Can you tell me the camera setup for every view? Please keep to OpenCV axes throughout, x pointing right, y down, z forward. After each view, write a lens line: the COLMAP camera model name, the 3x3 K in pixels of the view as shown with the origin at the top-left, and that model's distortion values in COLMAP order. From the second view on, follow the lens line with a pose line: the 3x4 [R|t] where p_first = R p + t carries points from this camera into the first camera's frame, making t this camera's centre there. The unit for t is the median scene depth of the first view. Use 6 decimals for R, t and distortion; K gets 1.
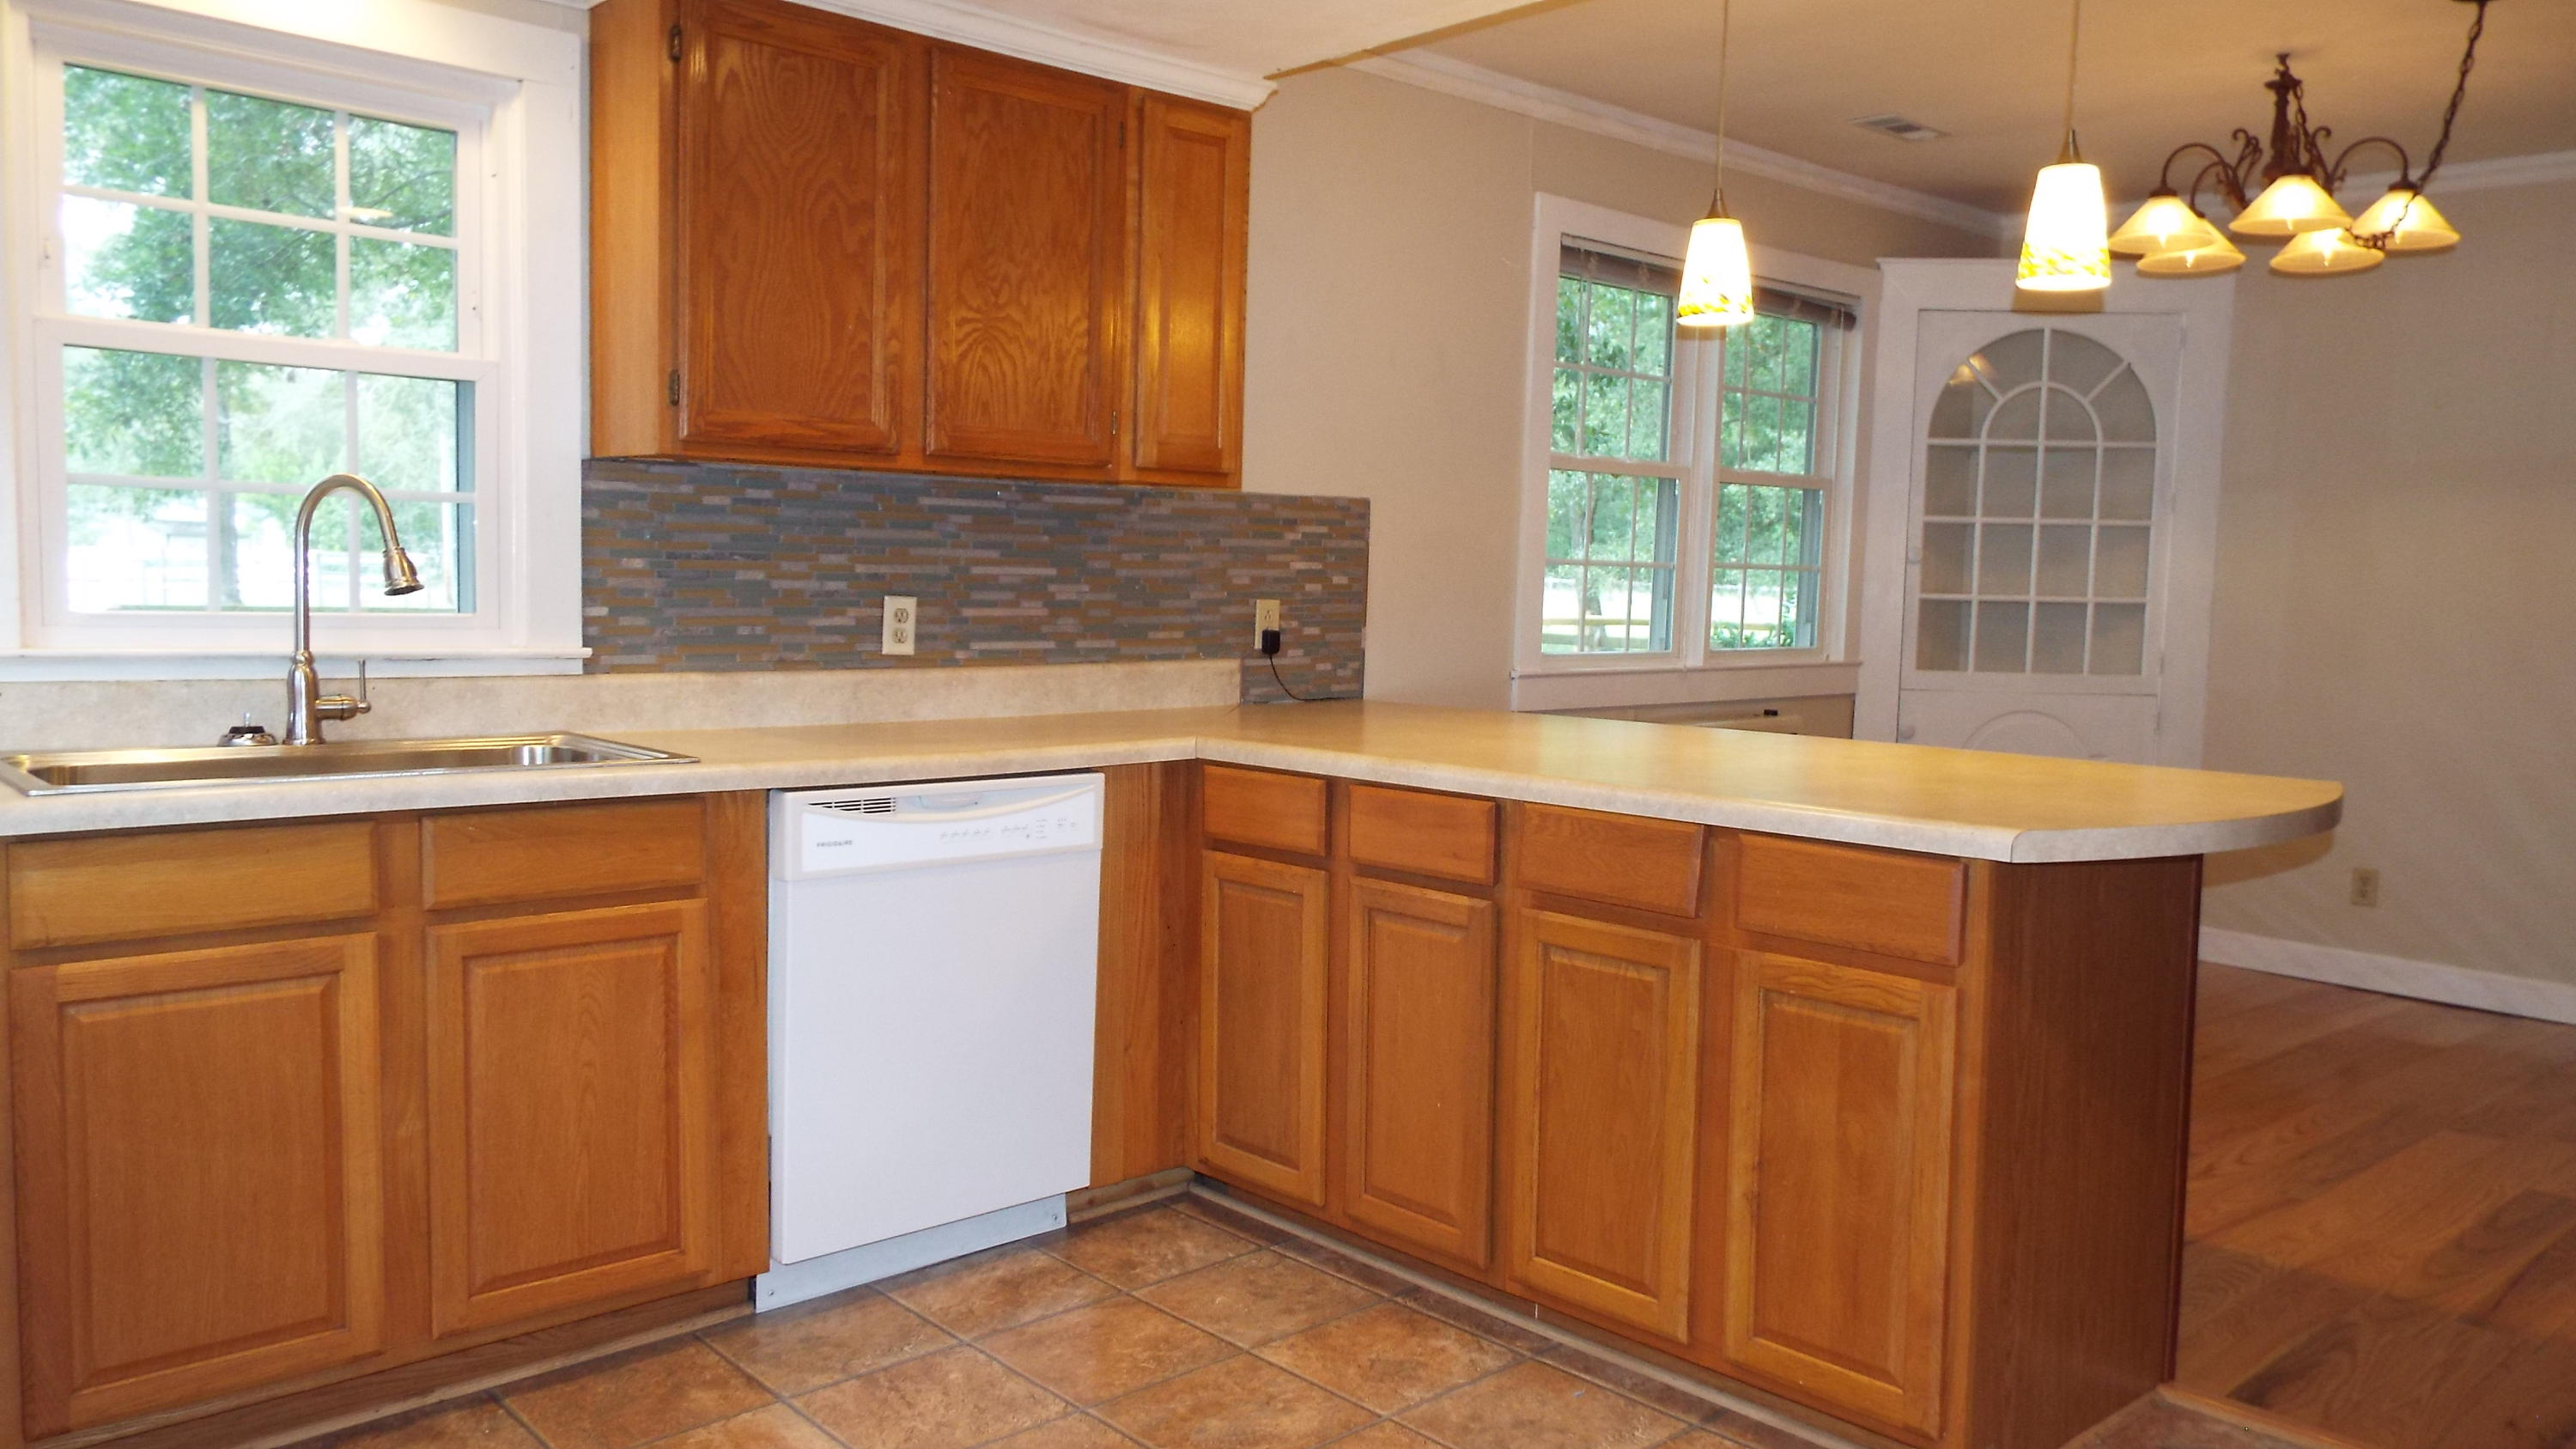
lens RADIAL K [[1877.1, 0, 1288.0], [0, 1877.1, 724.5], [0, 0, 1]] dist [-0.023712, 0.000267]
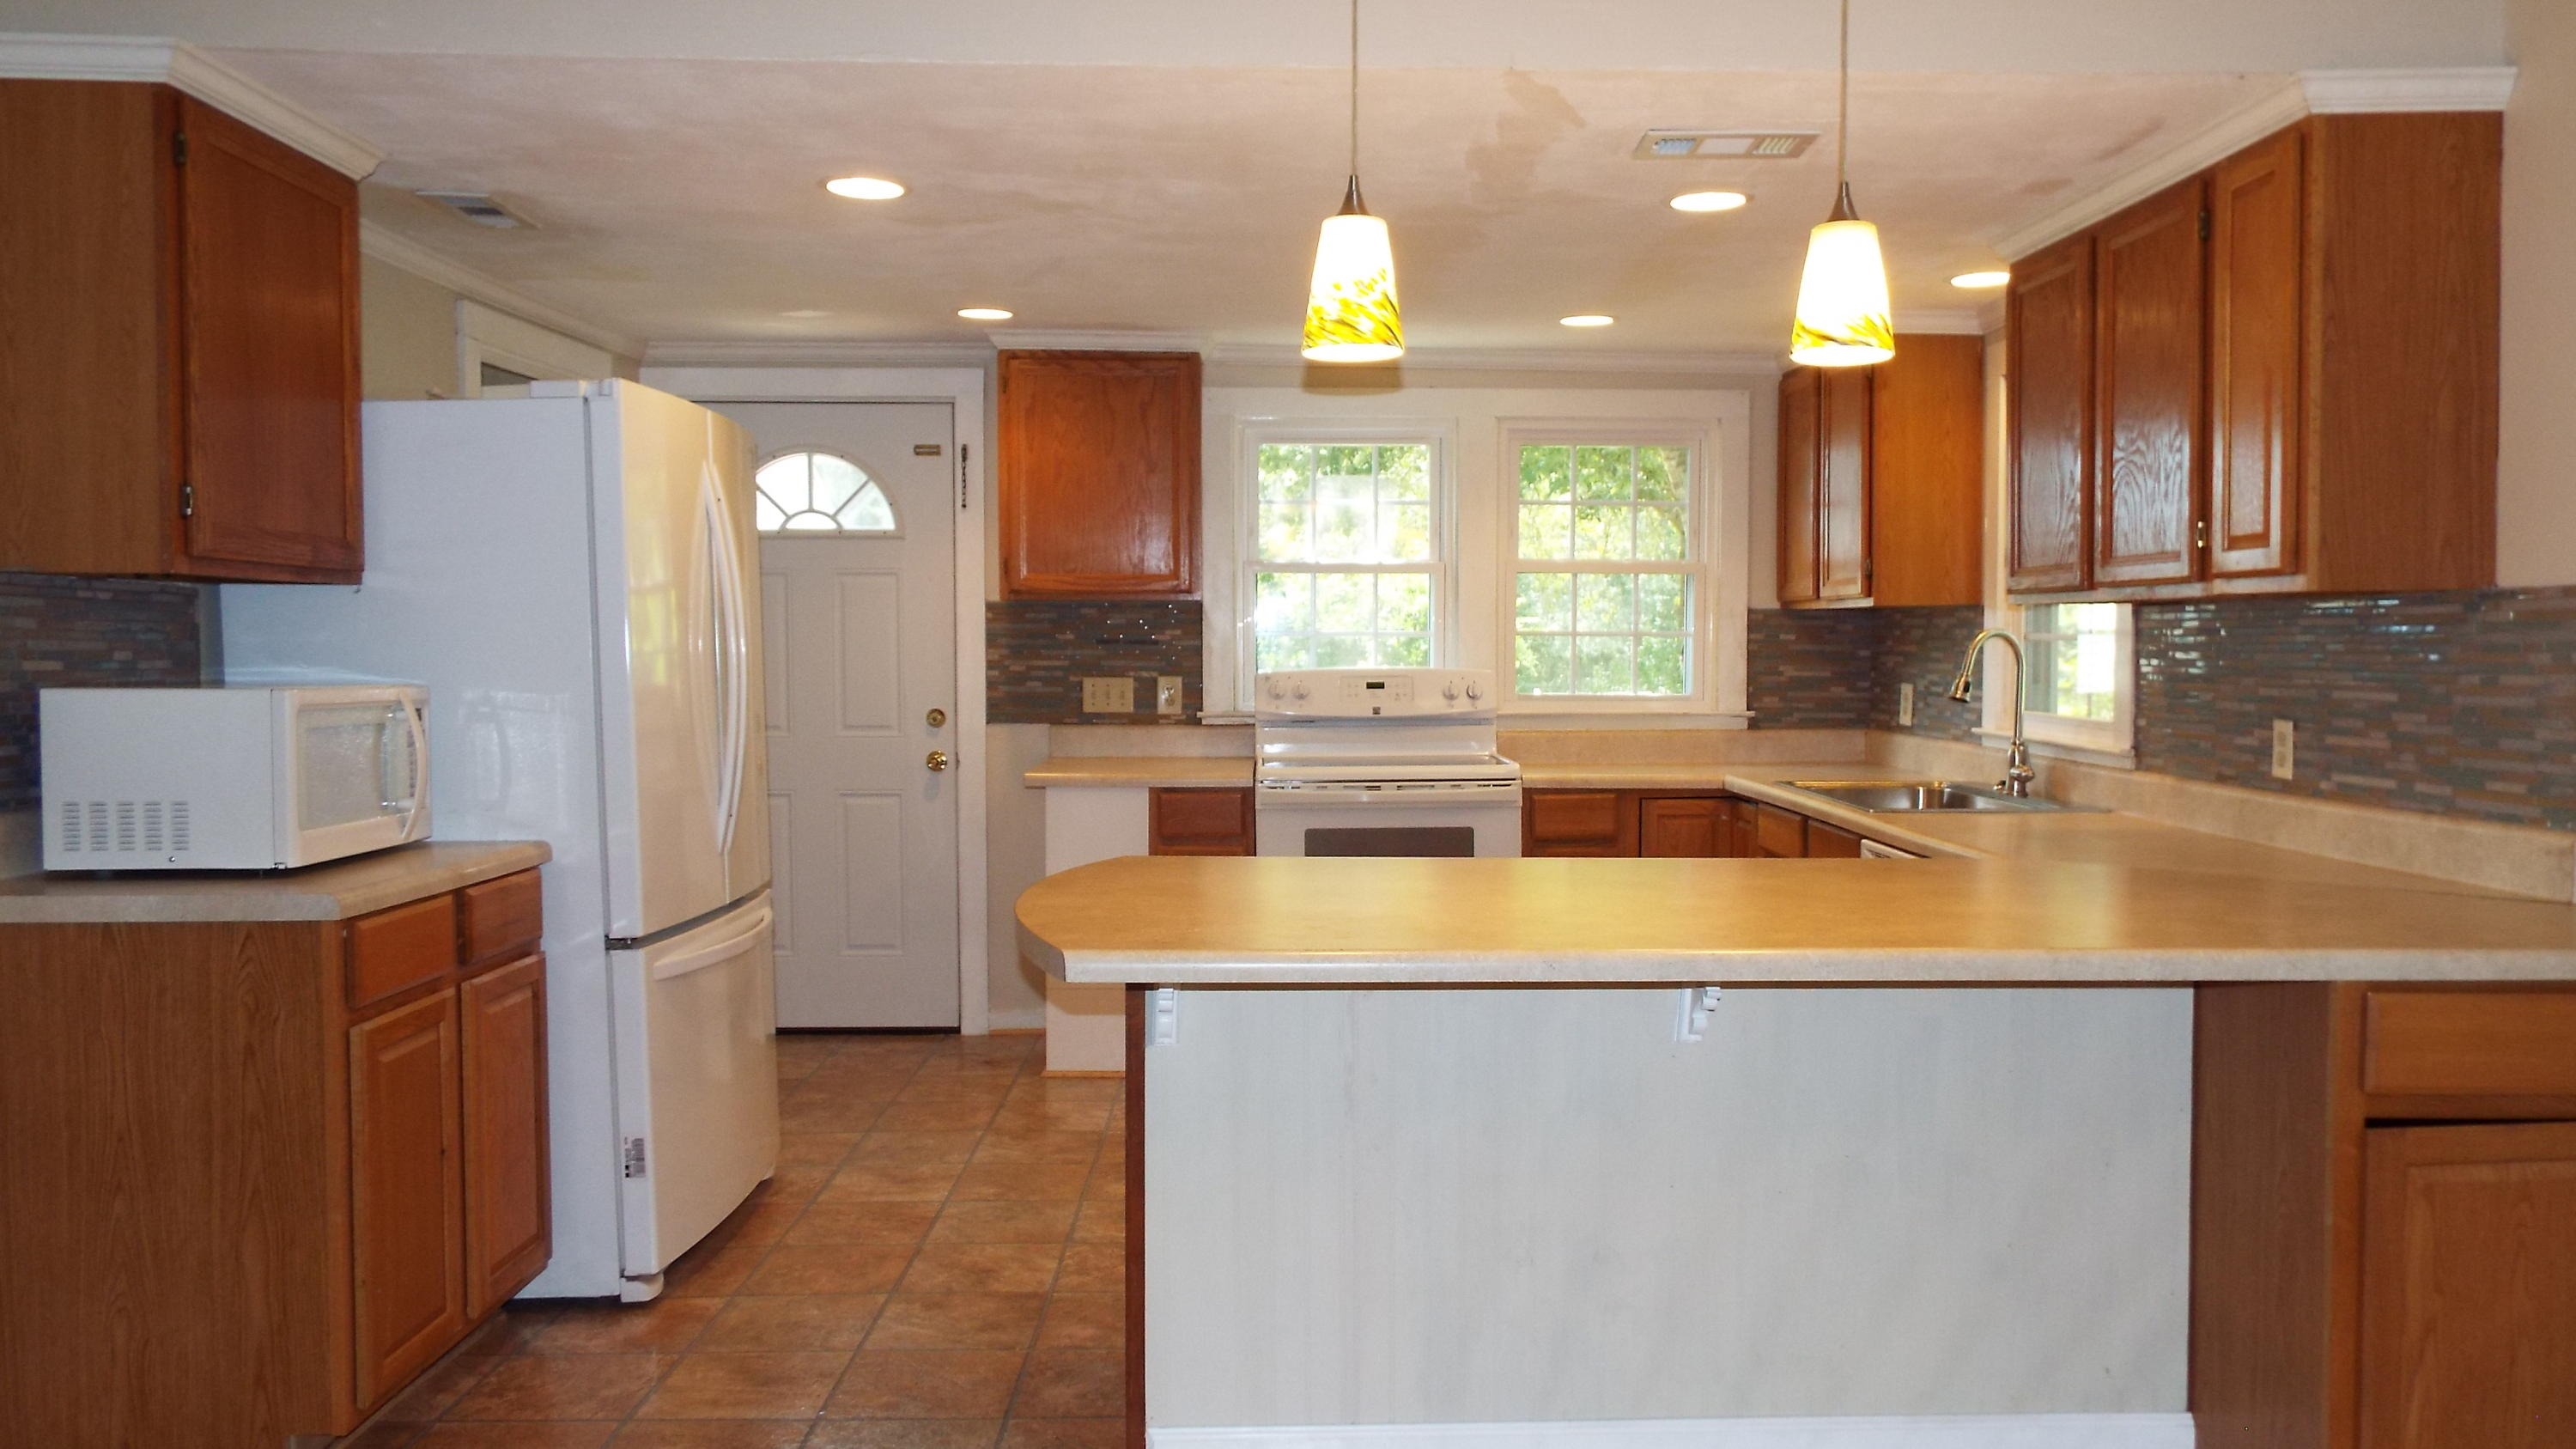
lens RADIAL K [[1858.1, 0, 1311.4], [0, 1858.1, 718.5], [0, 0, 1]] dist [-0.027713, 0.001687]
pose [[-0.647780, 0.011374, -0.761742, 0.818758], [-0.072211, 0.994470, 0.076257, -0.100525], [0.758397, 0.104404, -0.643377, 1.170263]]
